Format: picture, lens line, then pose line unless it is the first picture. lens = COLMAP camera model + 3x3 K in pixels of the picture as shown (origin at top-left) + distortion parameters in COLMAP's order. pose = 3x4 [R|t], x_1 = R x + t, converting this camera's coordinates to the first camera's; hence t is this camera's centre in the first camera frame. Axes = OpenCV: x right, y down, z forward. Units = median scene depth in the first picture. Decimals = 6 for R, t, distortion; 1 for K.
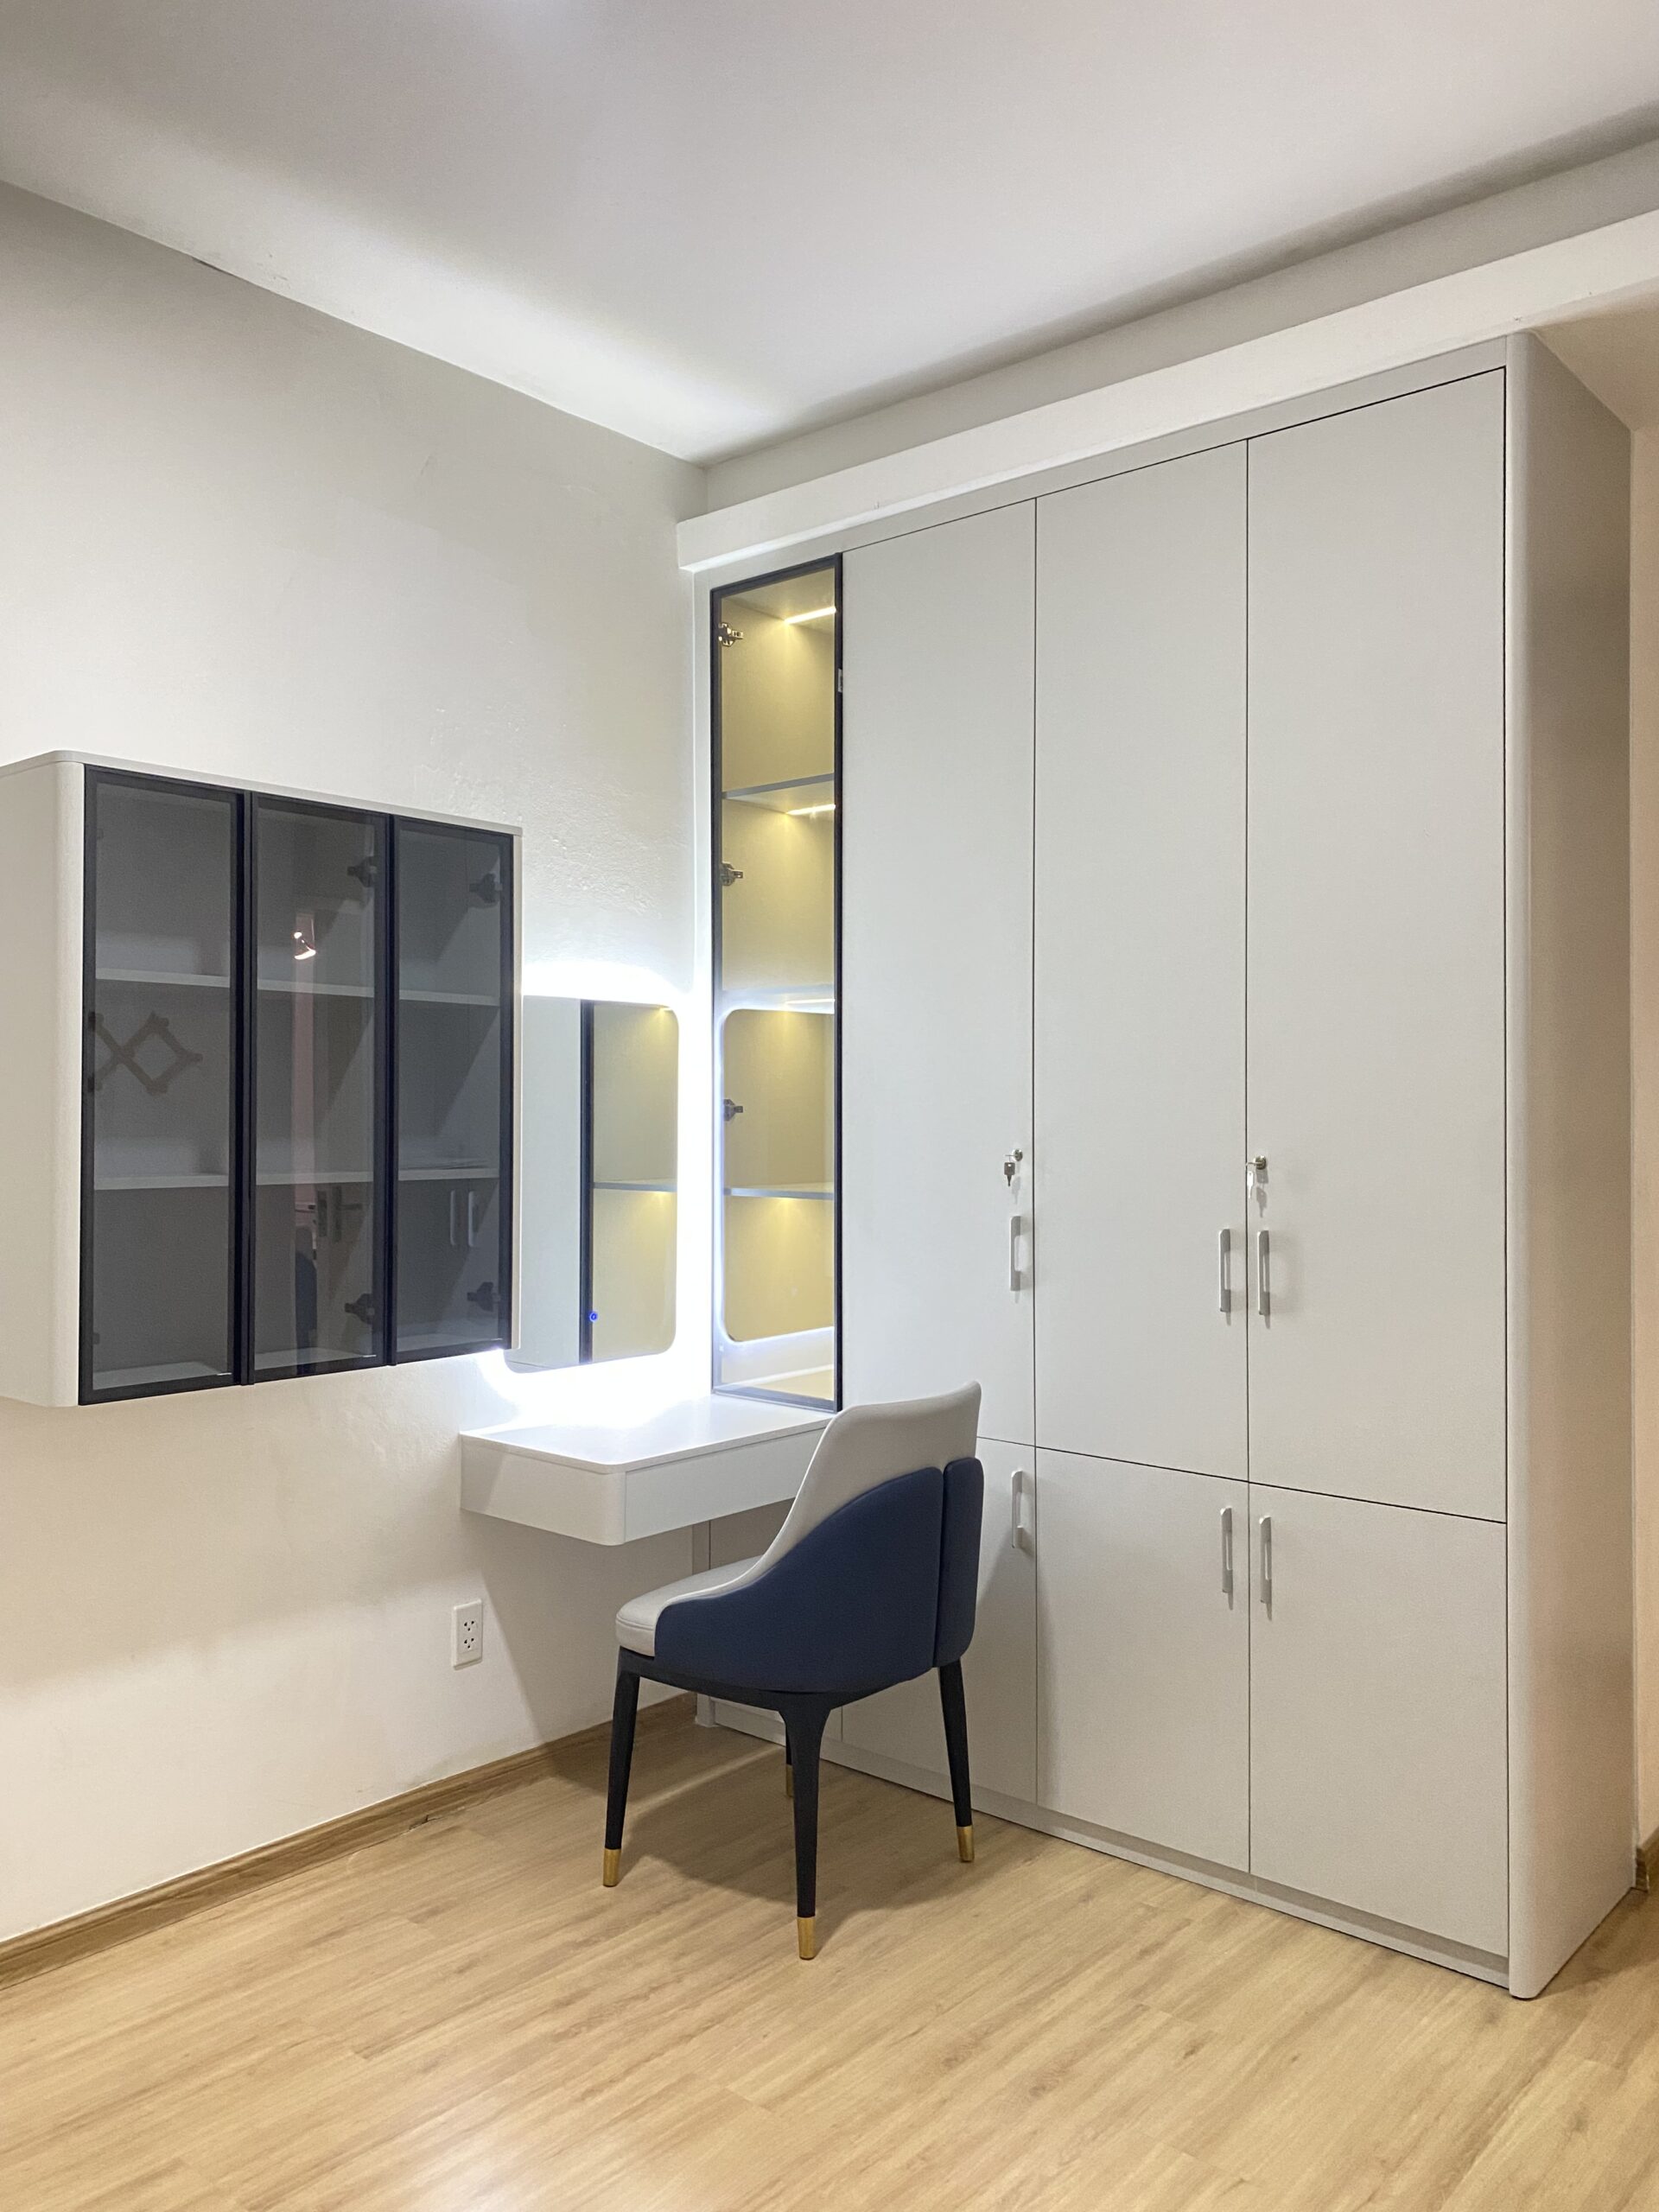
lens RADIAL K [[1699.7, 0, 833.8], [0, 1699.7, 1078.2], [0, 0, 1]] dist [0.070192, -0.071776]
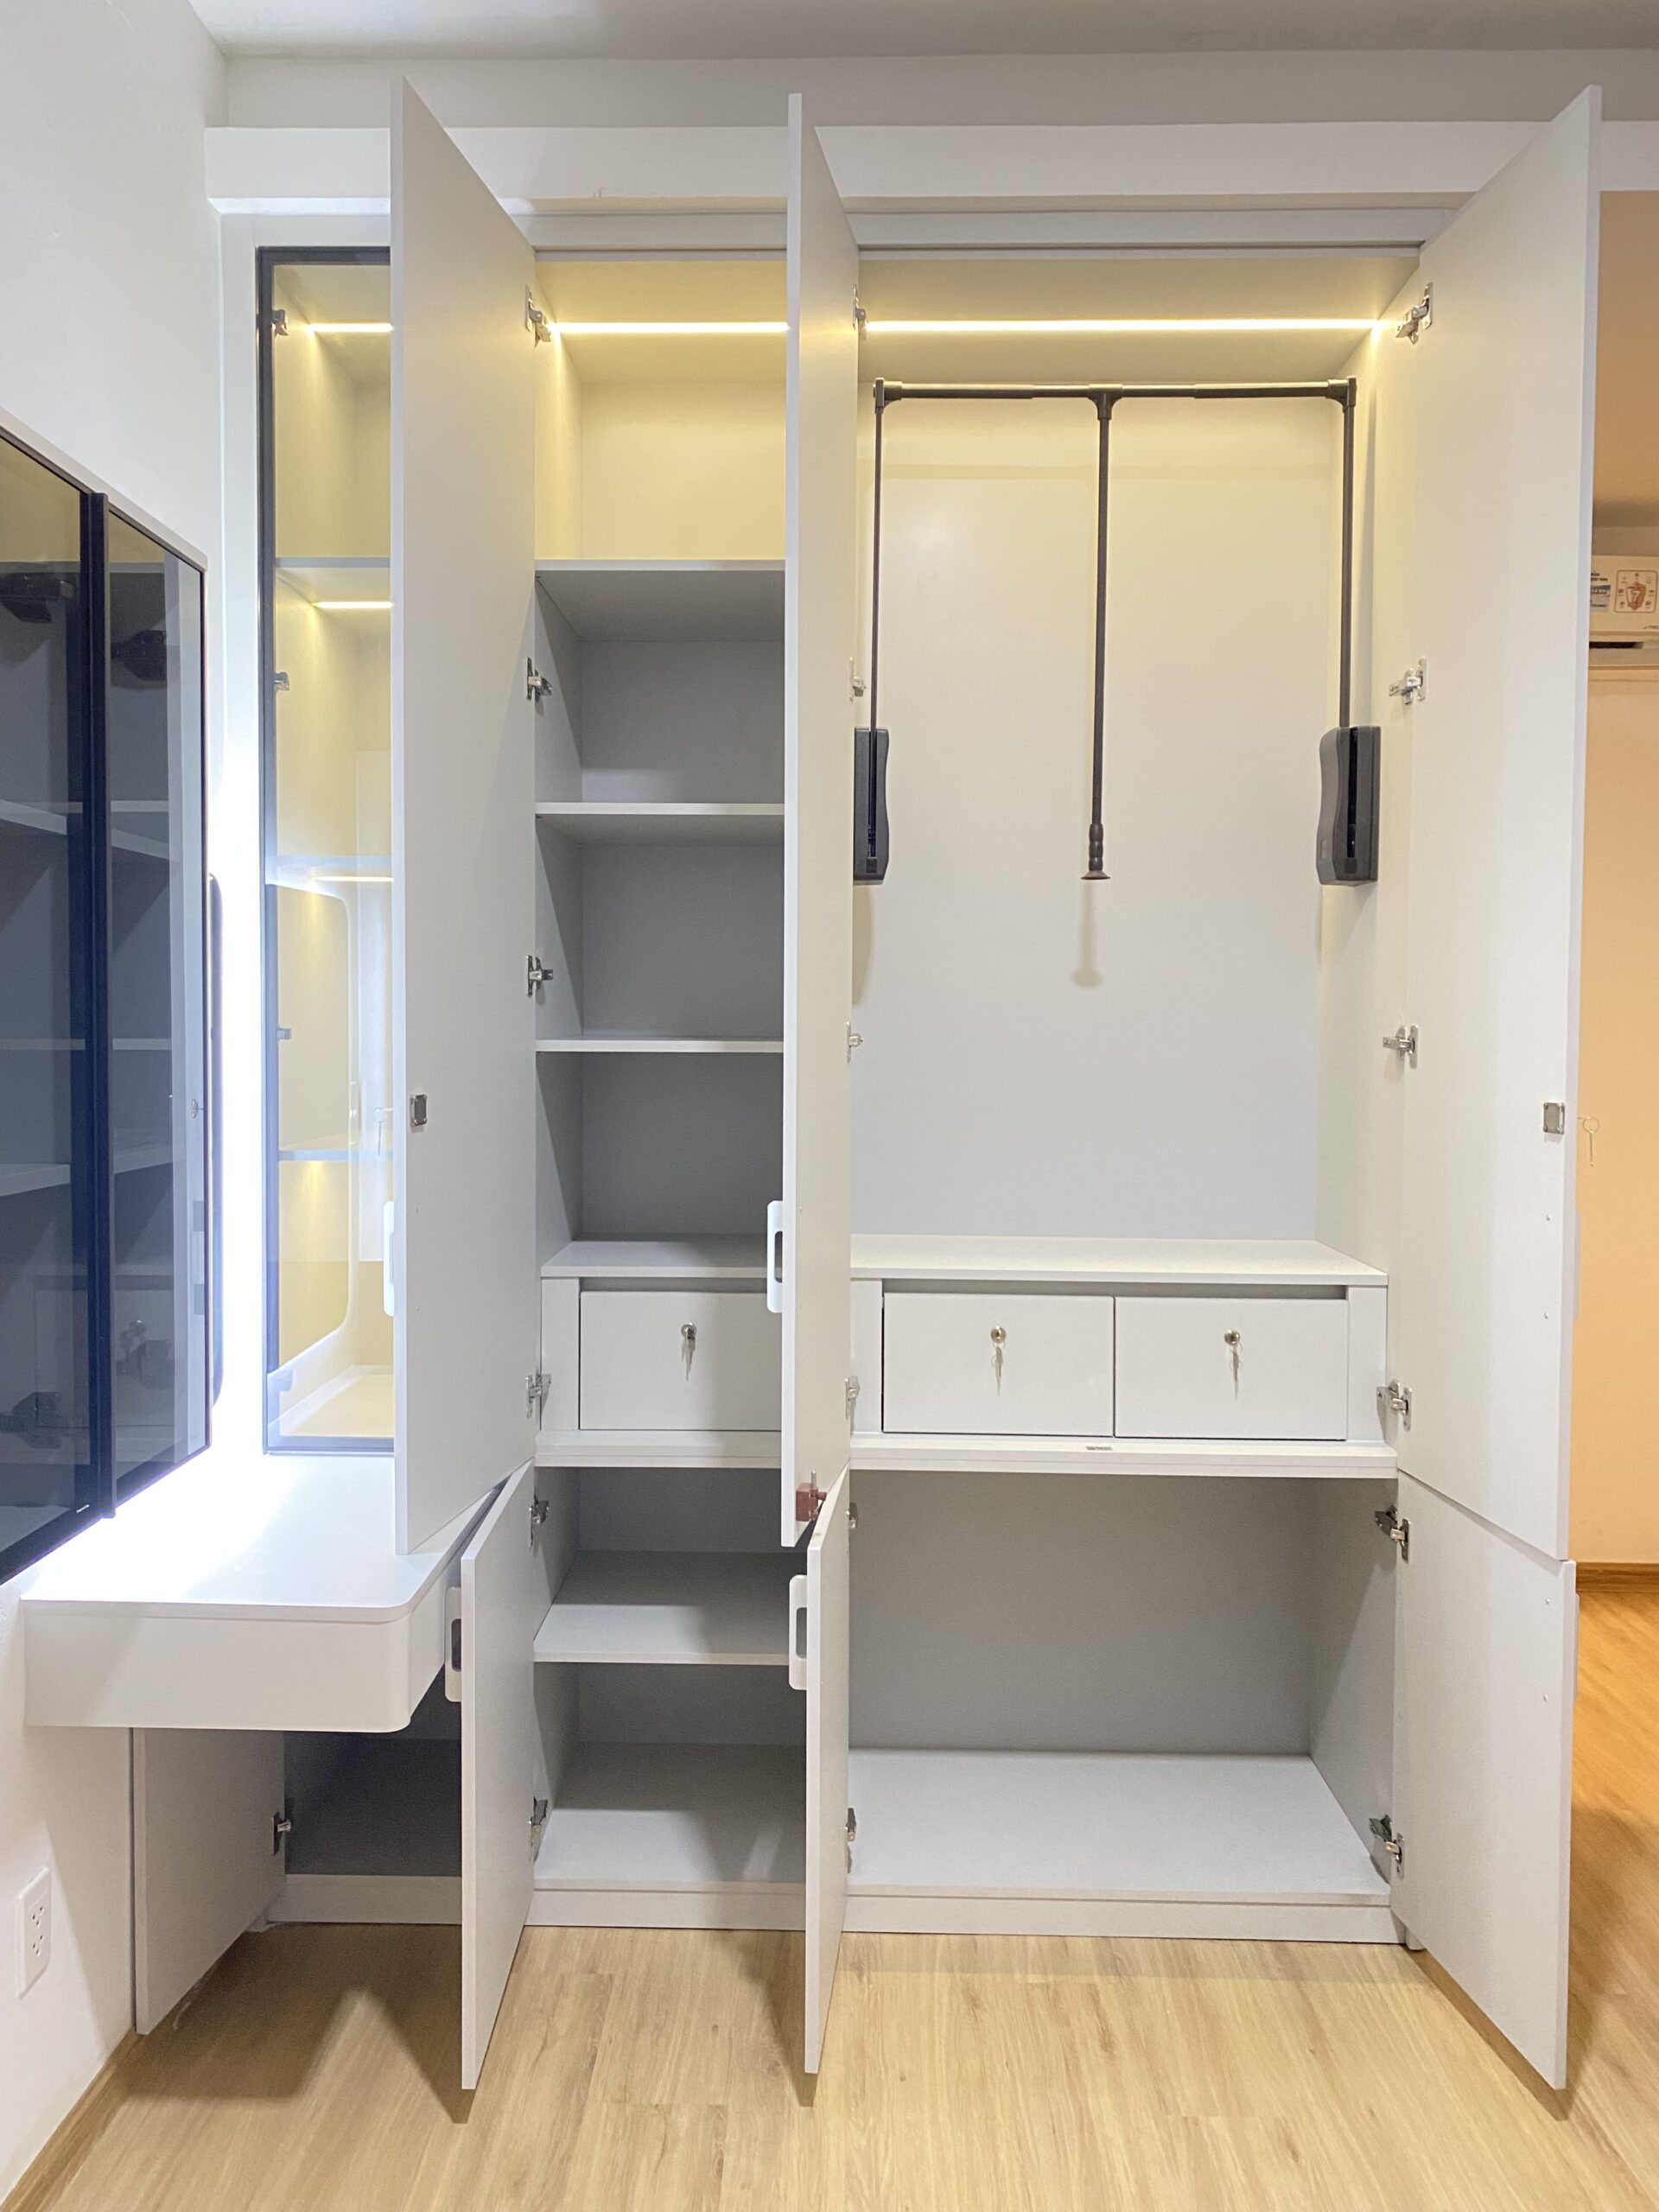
lens RADIAL K [[1701.6, 0, 825.5], [0, 1701.6, 1062.3], [0, 0, 1]] dist [0.009549, 0.007159]
pose [[0.778195, -0.015790, 0.627824, -0.368112], [-0.013743, 0.999016, 0.042159, -0.002422], [-0.627872, -0.041436, 0.777213, 0.386886]]
